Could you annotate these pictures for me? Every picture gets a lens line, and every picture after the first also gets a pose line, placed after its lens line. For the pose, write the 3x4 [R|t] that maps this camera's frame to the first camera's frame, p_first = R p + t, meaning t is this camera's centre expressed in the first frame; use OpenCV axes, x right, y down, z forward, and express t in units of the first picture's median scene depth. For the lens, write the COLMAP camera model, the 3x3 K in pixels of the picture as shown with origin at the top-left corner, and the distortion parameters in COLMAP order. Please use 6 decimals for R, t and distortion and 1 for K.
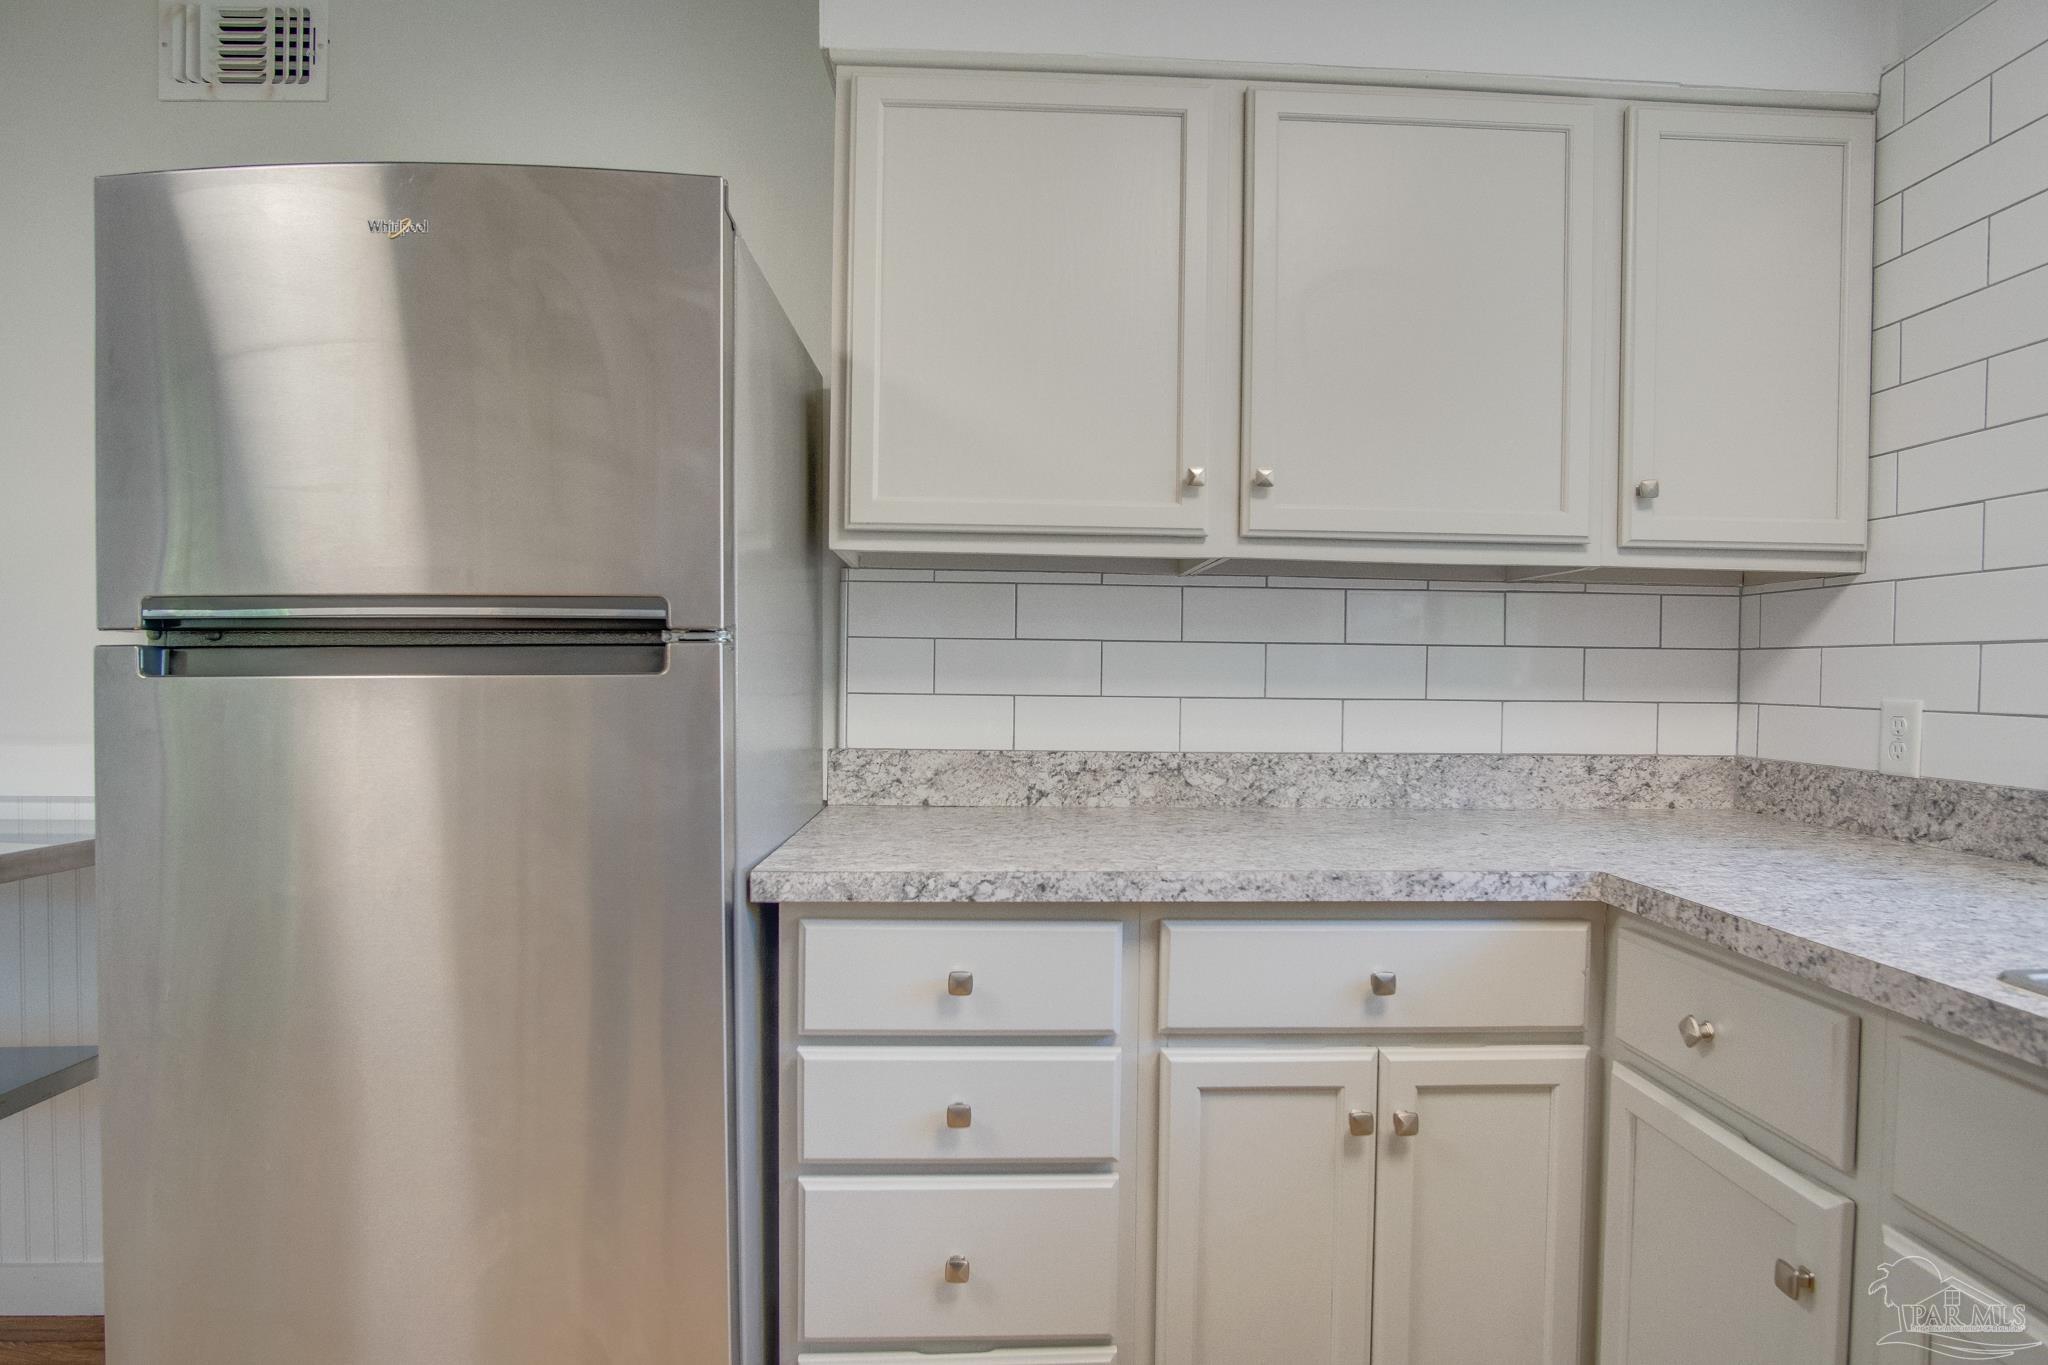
lens RADIAL K [[1092.8, 0, 1038.0], [0, 1092.8, 688.7], [0, 0, 1]] dist [-0.034999, 0.009422]
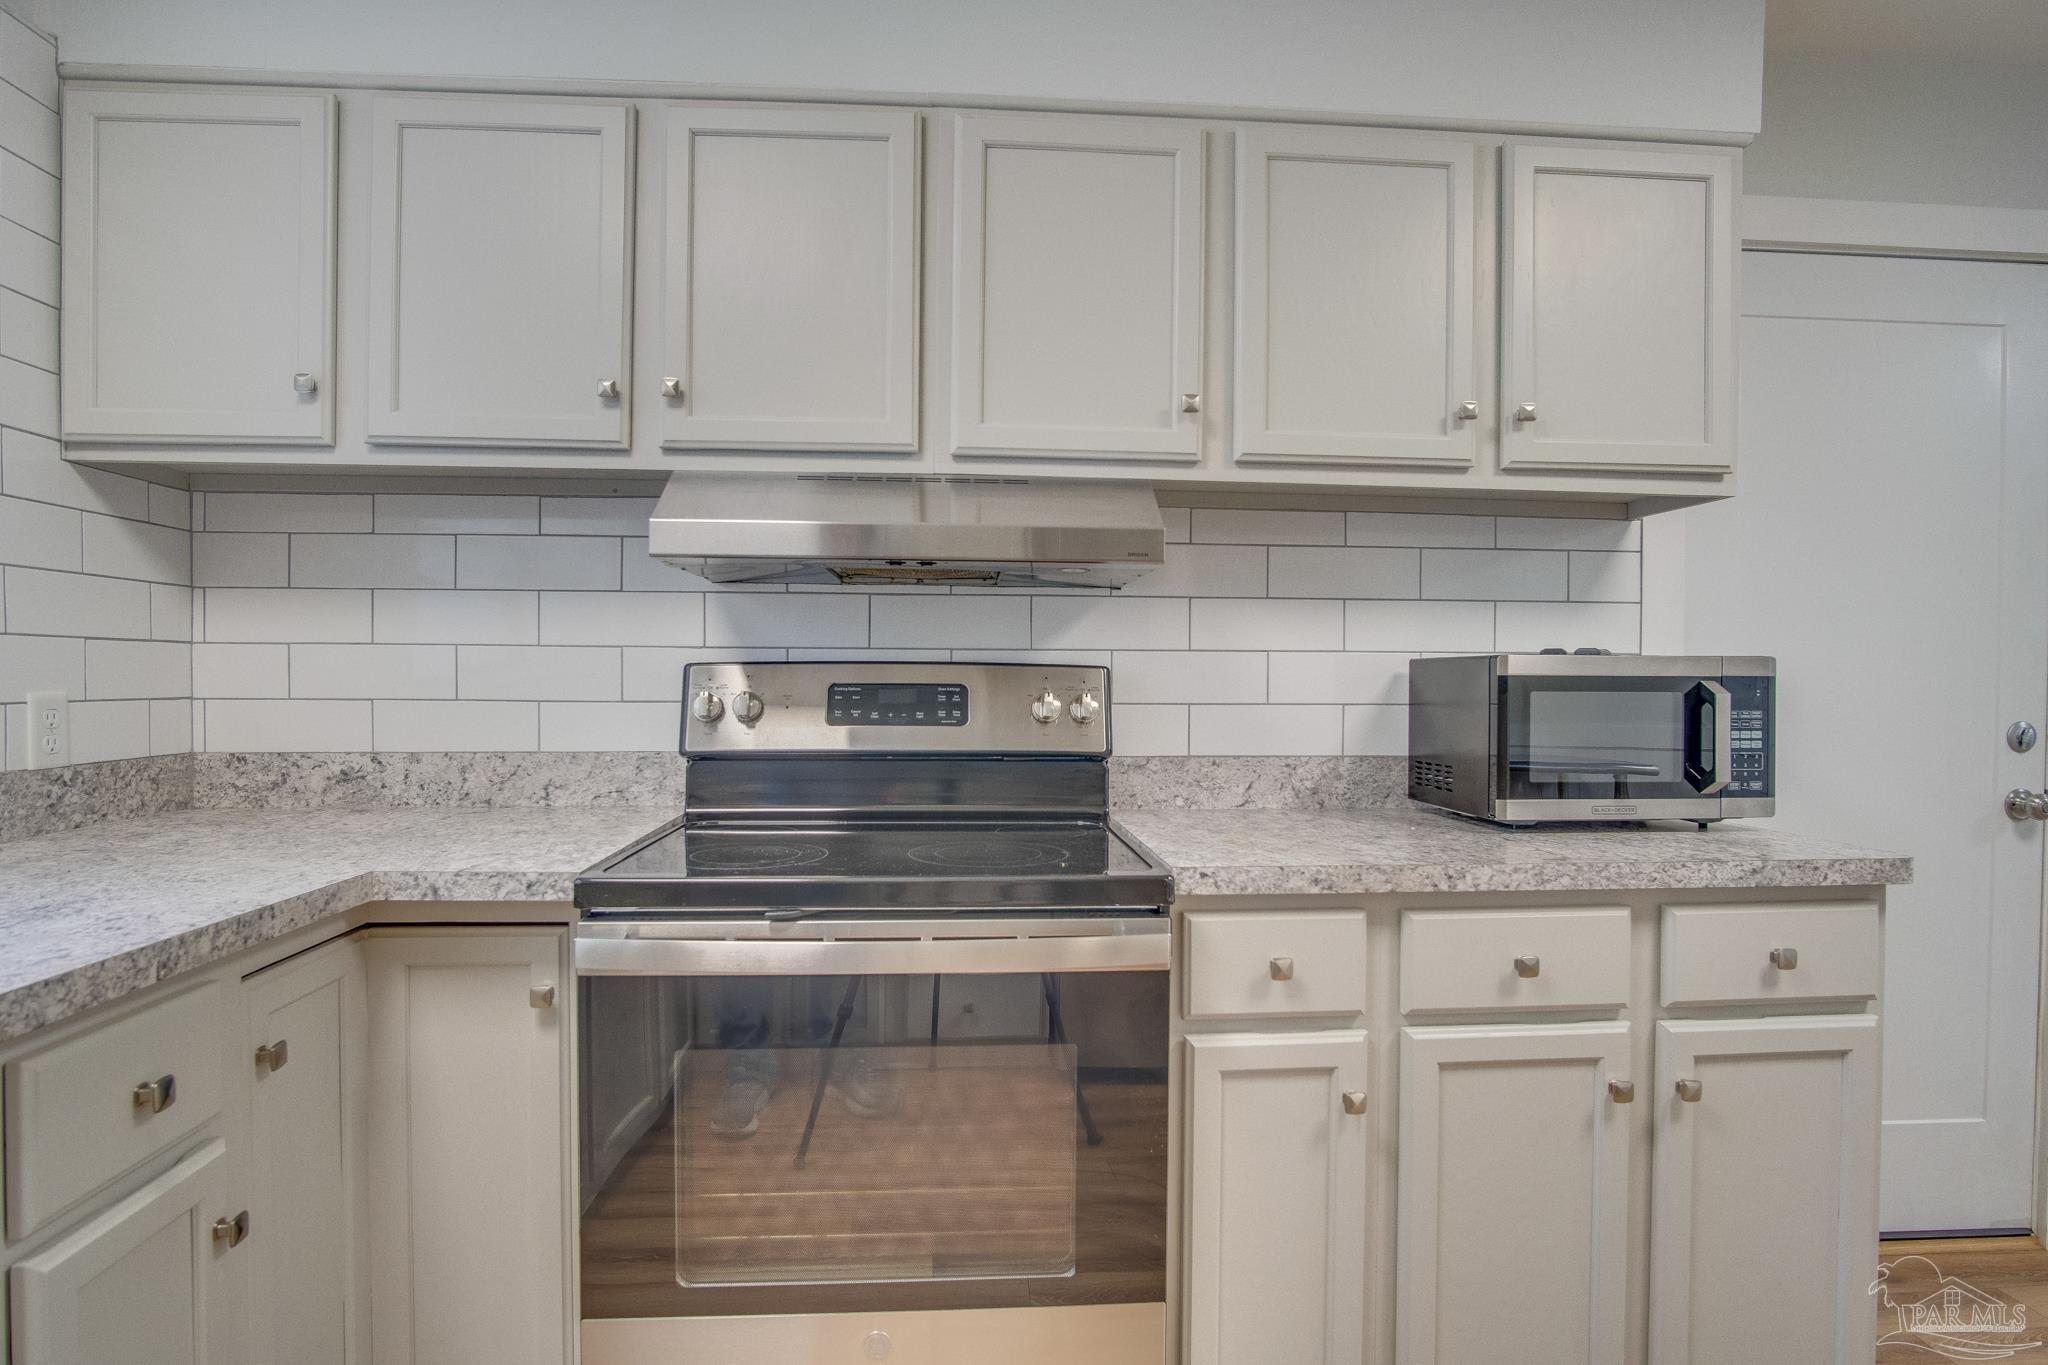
lens RADIAL K [[1092.8, 0, 1031.0], [0, 1092.8, 692.9], [0, 0, 1]] dist [-0.034999, 0.009422]
pose [[-0.999366, -0.015180, -0.032195, -0.006135], [-0.016077, 0.999484, 0.027811, -0.007745], [0.031756, 0.028311, -0.999095, 0.647139]]
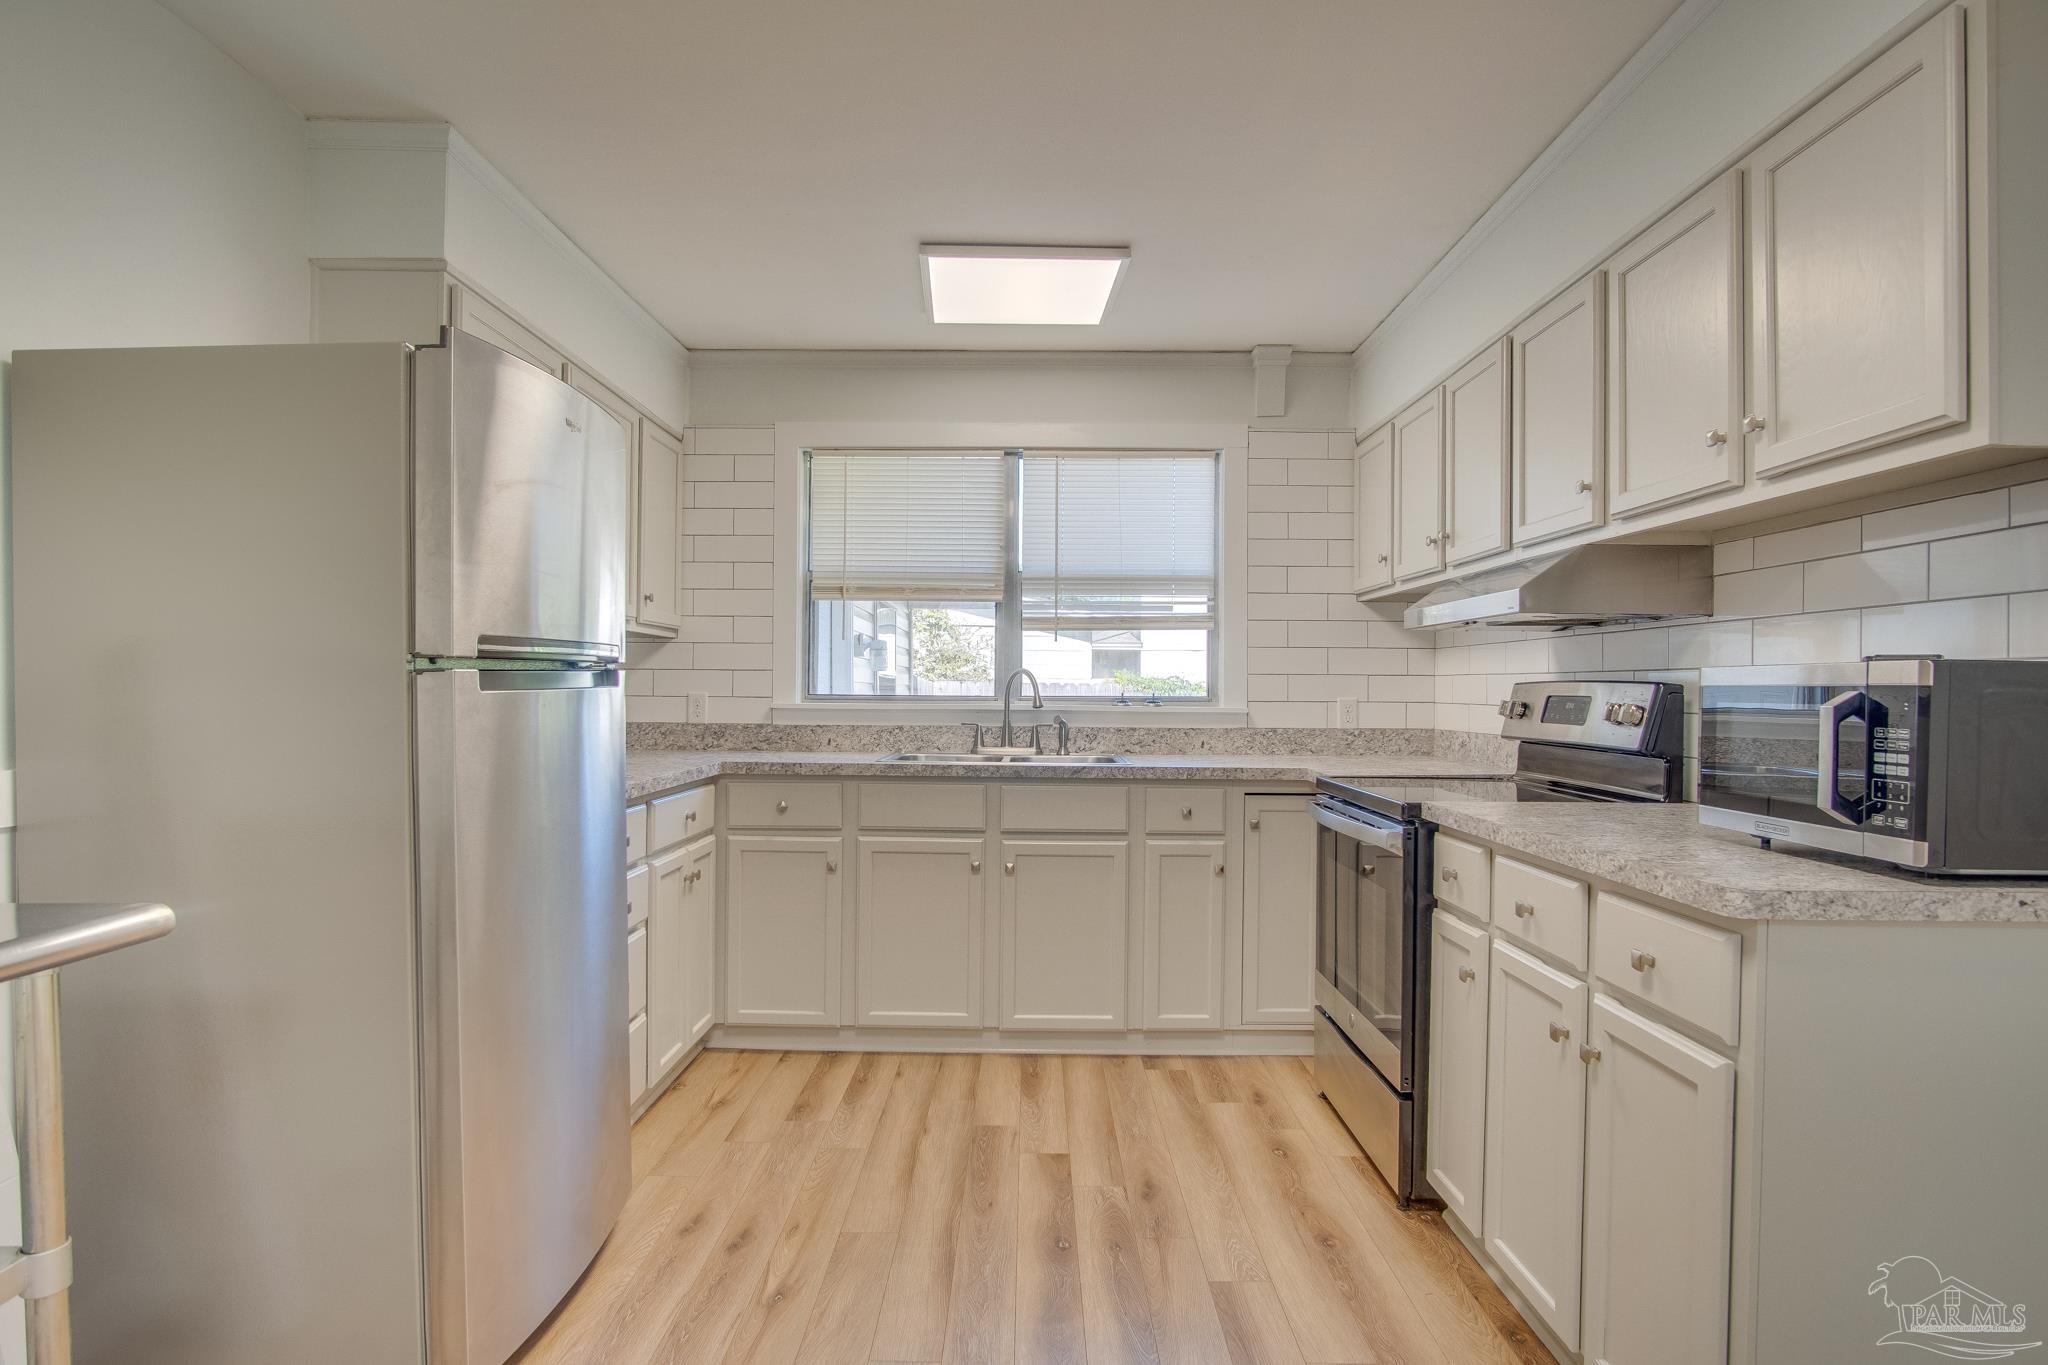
lens RADIAL K [[1092.8, 0, 1025.8], [0, 1092.8, 688.5], [0, 0, 1]] dist [-0.034999, 0.009422]
pose [[0.042662, -0.010095, 0.999039, -1.950786], [0.008159, 0.999919, 0.009756, -0.019501], [-0.999056, 0.007735, 0.042741, 0.181040]]
